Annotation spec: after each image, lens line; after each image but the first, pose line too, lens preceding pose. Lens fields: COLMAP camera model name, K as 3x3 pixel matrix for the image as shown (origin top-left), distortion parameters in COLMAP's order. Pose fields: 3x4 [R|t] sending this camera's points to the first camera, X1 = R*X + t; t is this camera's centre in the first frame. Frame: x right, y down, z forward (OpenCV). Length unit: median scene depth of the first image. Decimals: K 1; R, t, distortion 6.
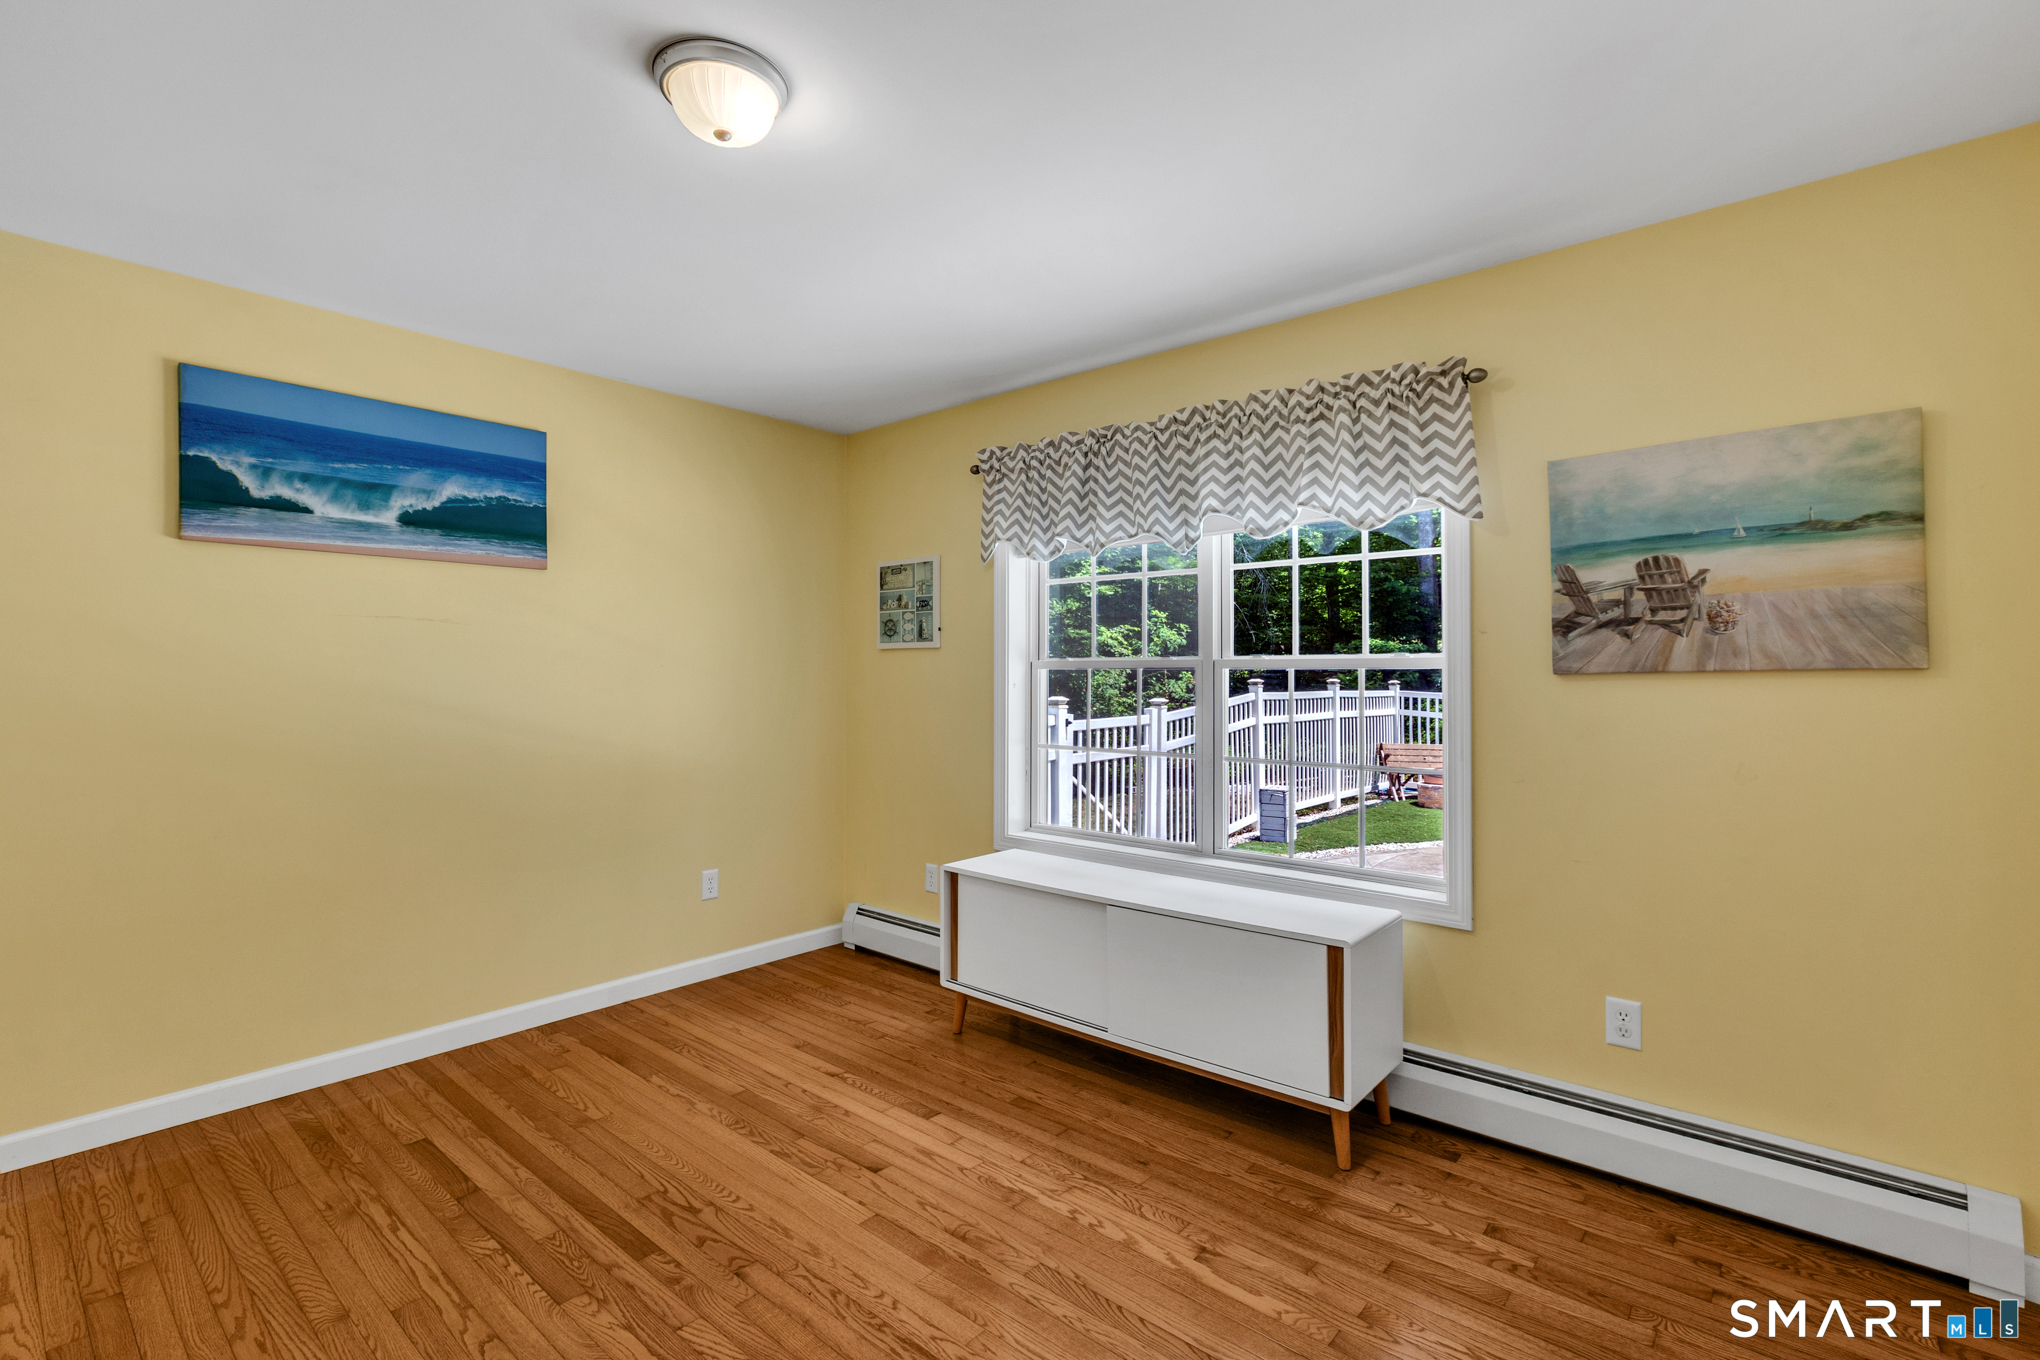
lens RADIAL K [[893.6, 0, 1020.0], [0, 893.6, 680.0], [0, 0, 1]] dist [-0.016256, -0.000187]
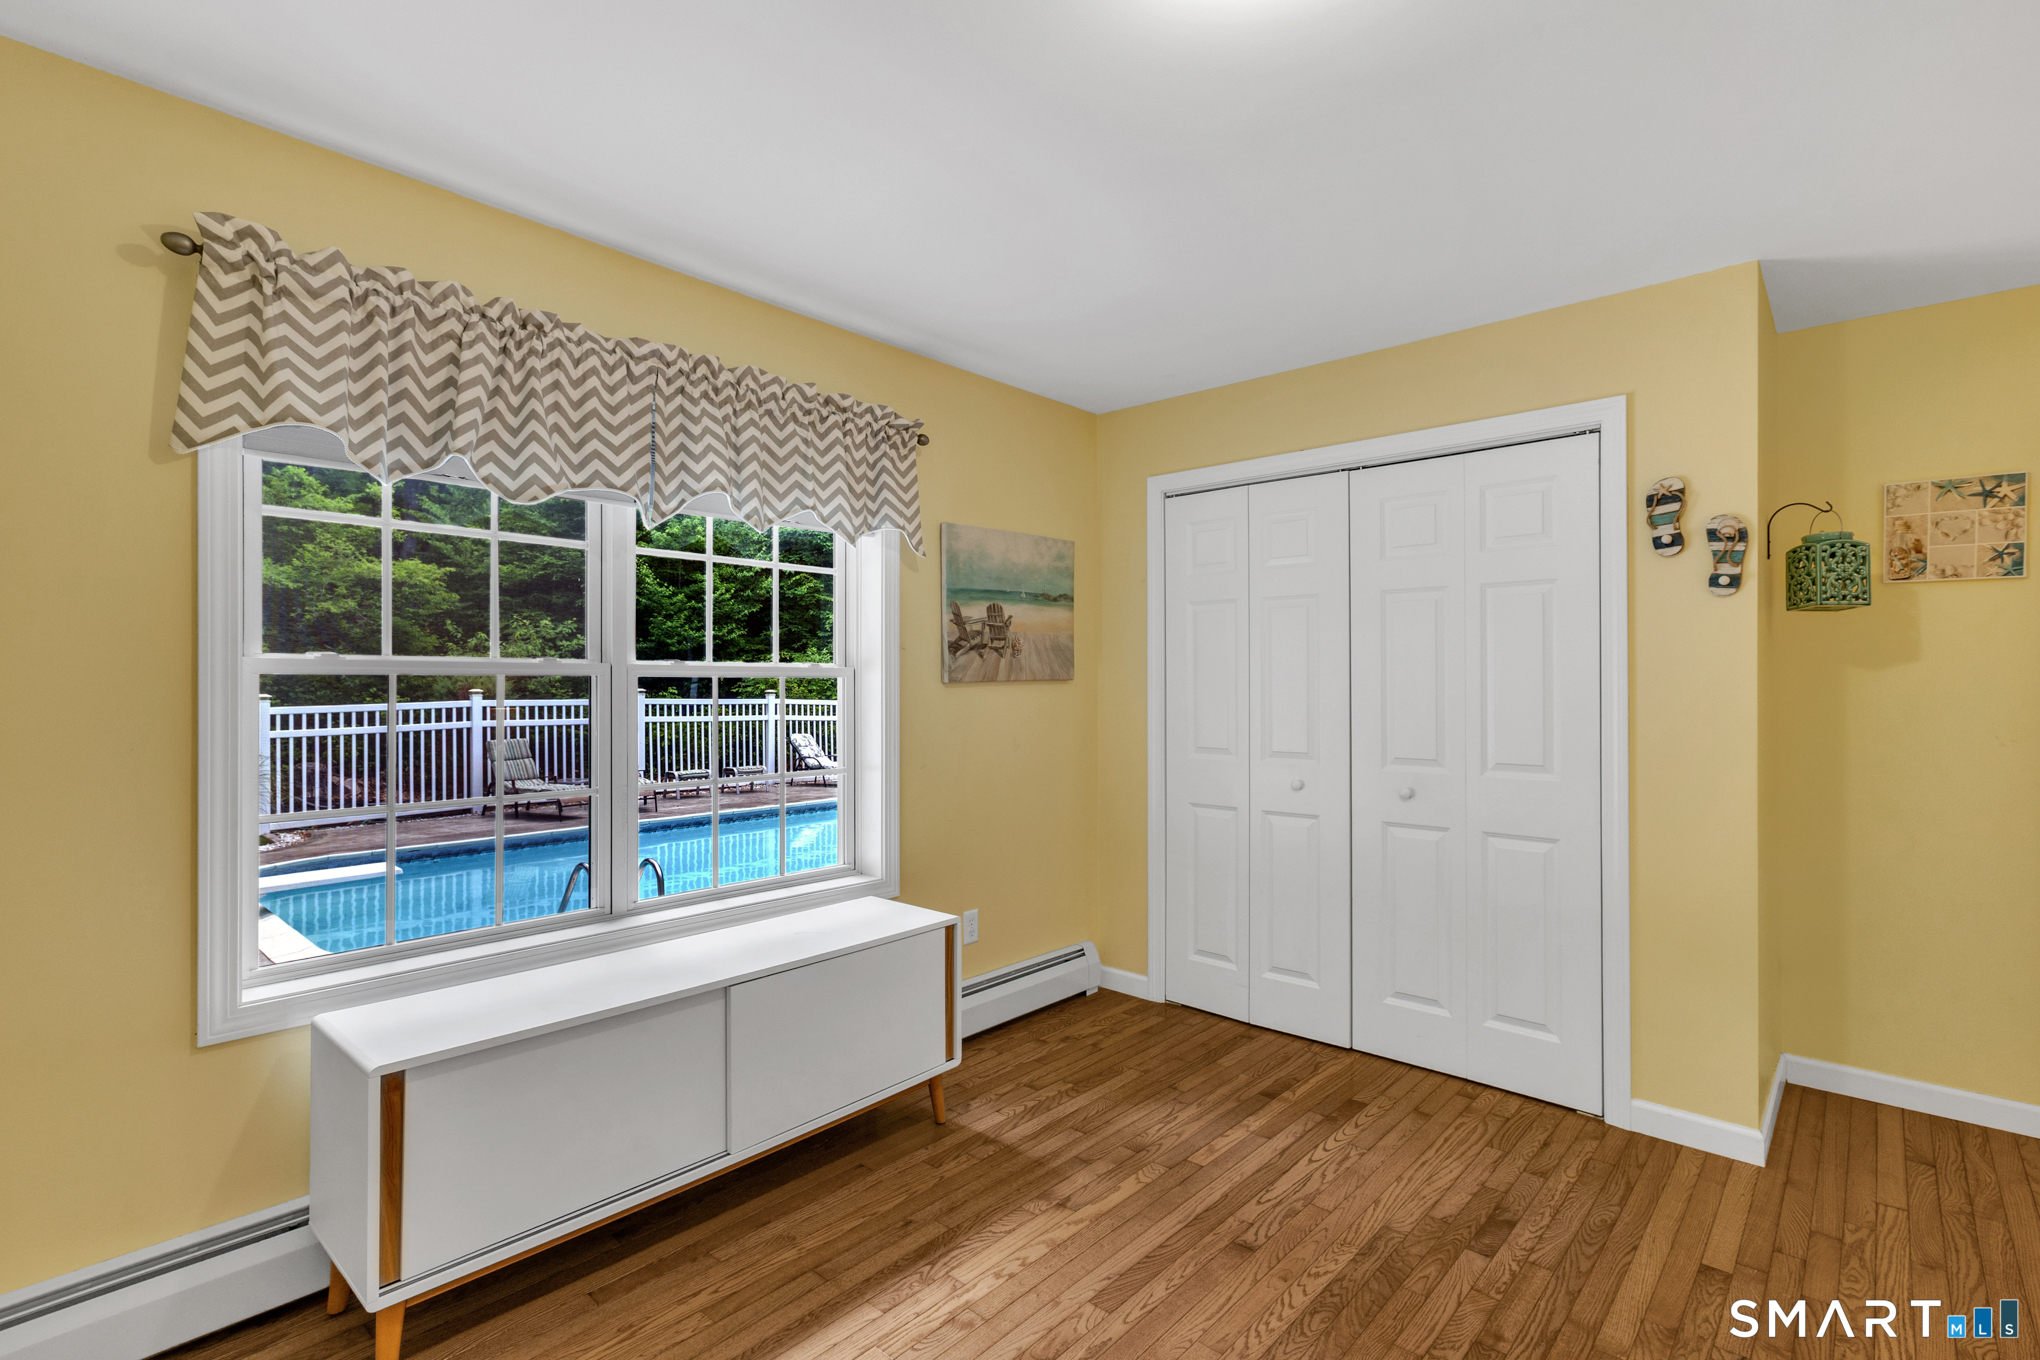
lens RADIAL K [[930.2, 0, 1020.7], [0, 930.2, 685.0], [0, 0, 1]] dist [0.000310, -0.000067]
pose [[0.039729, -0.010519, 0.999155, -0.829018], [-0.001067, 0.999944, 0.010570, -0.018833], [-0.999210, -0.001486, 0.039715, 0.874359]]
